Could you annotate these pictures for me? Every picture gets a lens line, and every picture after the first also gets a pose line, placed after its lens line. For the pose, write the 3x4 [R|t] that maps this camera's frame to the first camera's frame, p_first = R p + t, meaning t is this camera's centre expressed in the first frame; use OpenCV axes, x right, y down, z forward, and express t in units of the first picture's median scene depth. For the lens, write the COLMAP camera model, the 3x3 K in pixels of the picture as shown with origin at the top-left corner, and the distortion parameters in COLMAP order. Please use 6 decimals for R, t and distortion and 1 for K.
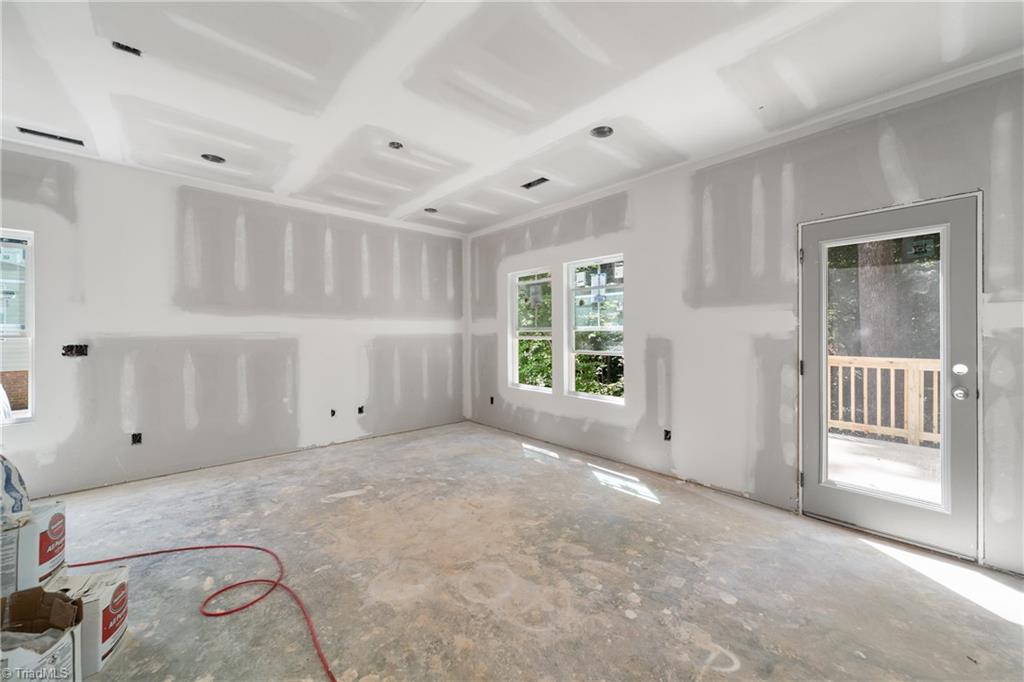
lens RADIAL K [[392.2, 0, 521.3], [0, 392.2, 334.9], [0, 0, 1]] dist [0.001531, -0.000034]
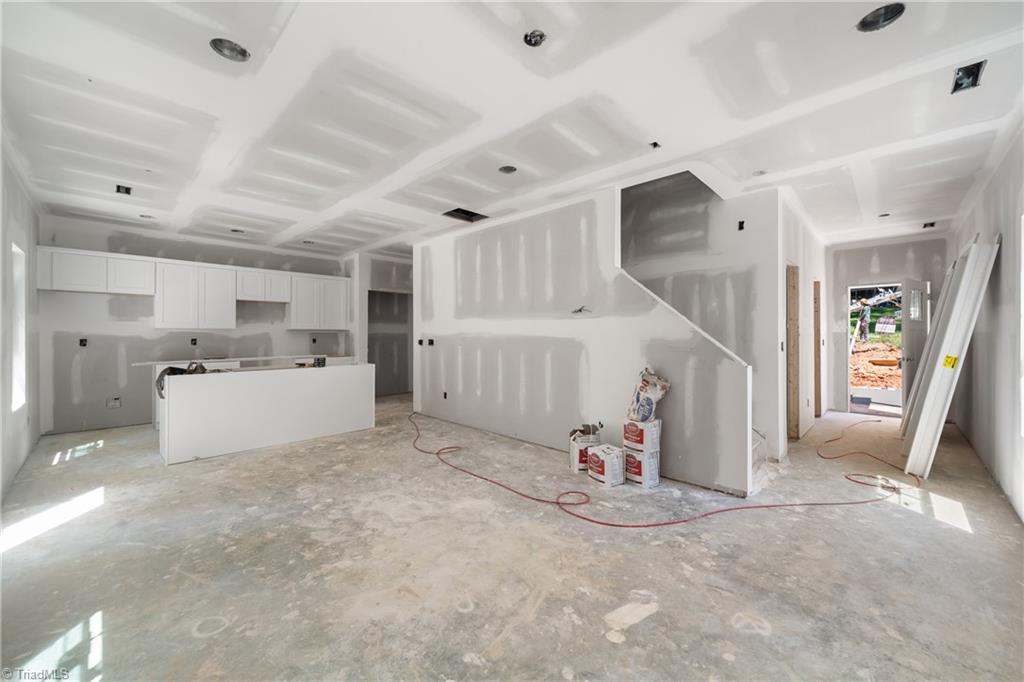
lens RADIAL K [[391.9, 0, 520.5], [0, 391.9, 332.5], [0, 0, 1]] dist [0.001792, 0.000337]
pose [[-0.997487, 0.000696, -0.070842, -0.220958], [0.000952, 0.999993, -0.003582, -0.001440], [0.070839, -0.003640, -0.997481, 1.431339]]
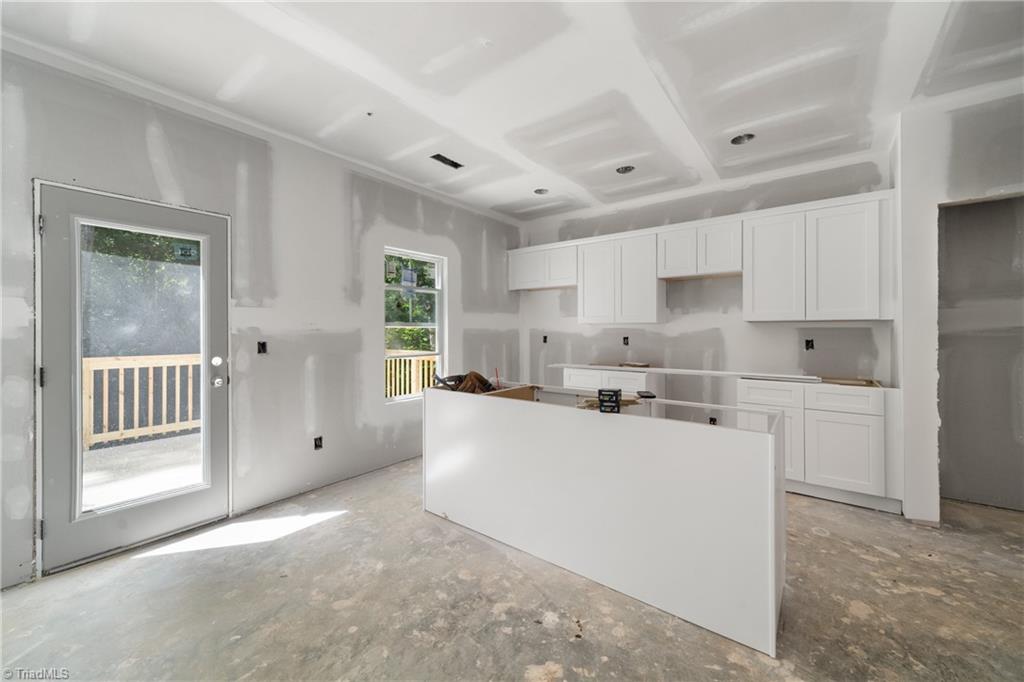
lens RADIAL K [[393.4, 0, 521.0], [0, 393.4, 331.3], [0, 0, 1]] dist [0.001390, 0.000084]
pose [[-0.182607, 0.001894, 0.983184, -0.139613], [0.002184, 0.999996, -0.001521, 0.000885], [-0.983184, 0.001869, -0.182610, 0.202194]]
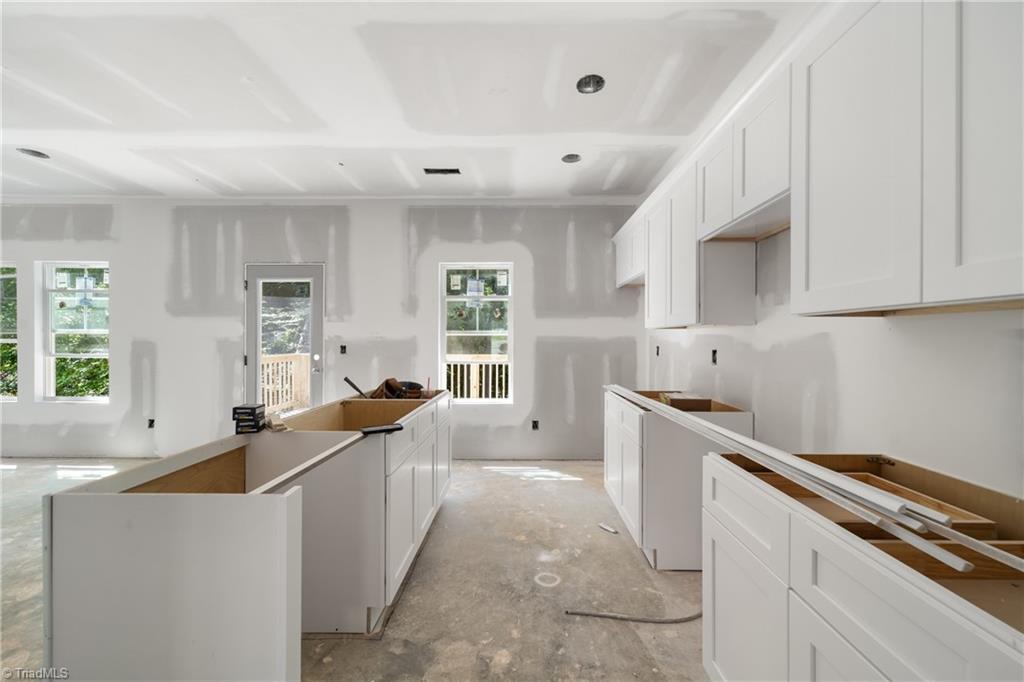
lens RADIAL K [[390.3, 0, 521.2], [0, 390.3, 338.2], [0, 0, 1]] dist [0.002101, -0.000092]
pose [[0.681131, 0.005223, 0.732143, 0.273522], [-0.004042, 0.999986, -0.003373, -0.000105], [-0.732150, -0.000662, 0.681143, -0.617777]]
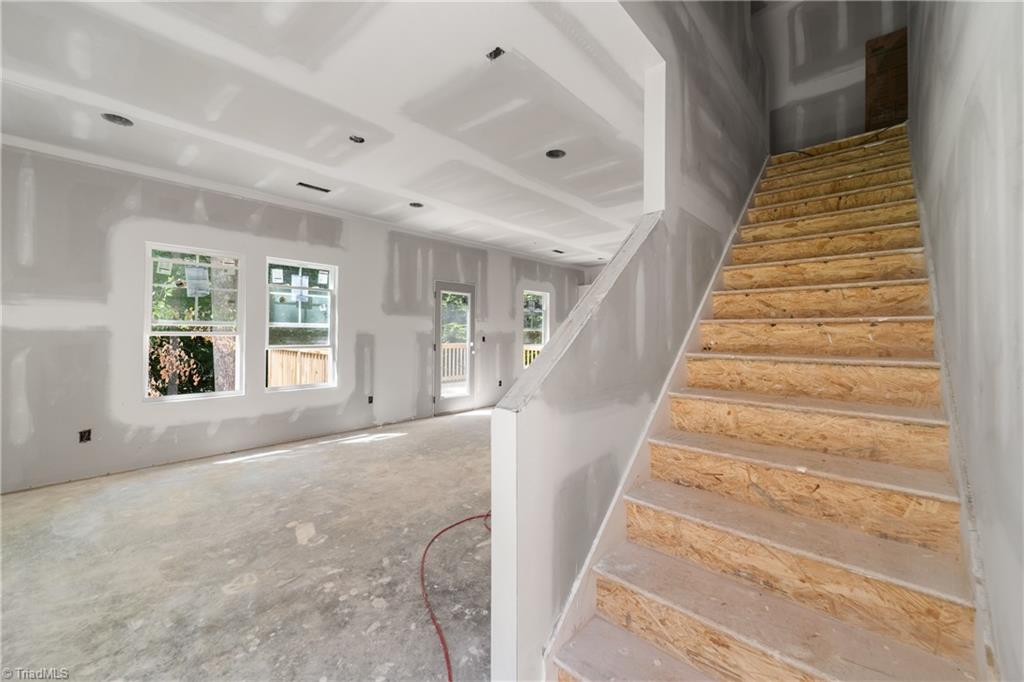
lens RADIAL K [[397.2, 0, 518.0], [0, 397.2, 324.6], [0, 0, 1]] dist [0.002021, 0.000146]
pose [[-0.092246, 0.019584, 0.995544, -1.179238], [-0.008365, 0.999756, -0.020442, 0.000378], [-0.995701, -0.010213, -0.092060, 0.599014]]
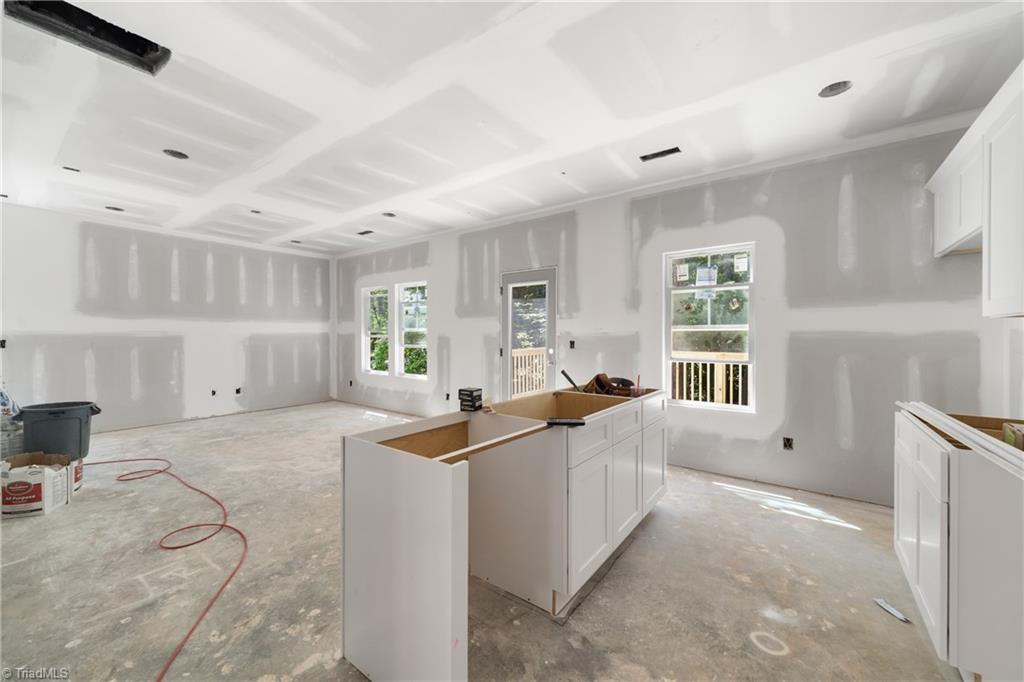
lens RADIAL K [[392.2, 0, 521.3], [0, 392.2, 334.9], [0, 0, 1]] dist [0.001531, -0.000034]
pose [[0.980947, 0.003123, 0.194252, 0.360190], [-0.003324, 0.999994, 0.000707, 0.000564], [-0.194248, -0.001339, 0.980951, -0.641620]]
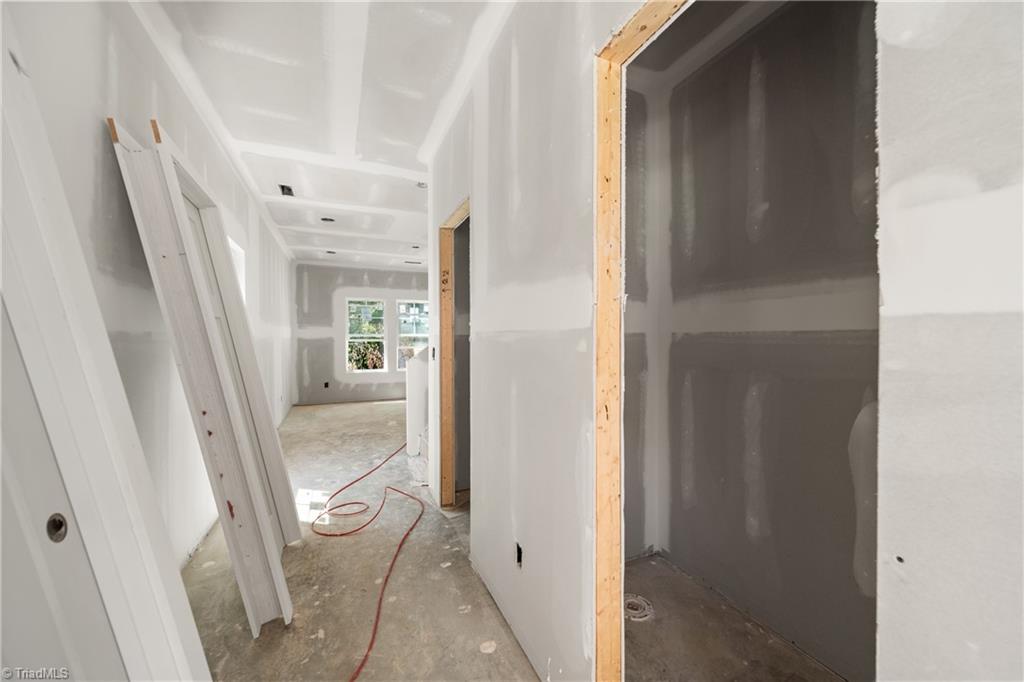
lens RADIAL K [[390.3, 0, 521.2], [0, 390.3, 338.2], [0, 0, 1]] dist [0.002101, -0.000092]
pose [[0.296728, -0.000941, 0.954961, -1.871829], [0.003968, 0.999992, -0.000248, 0.002635], [-0.954954, 0.003863, 0.296730, -0.131653]]
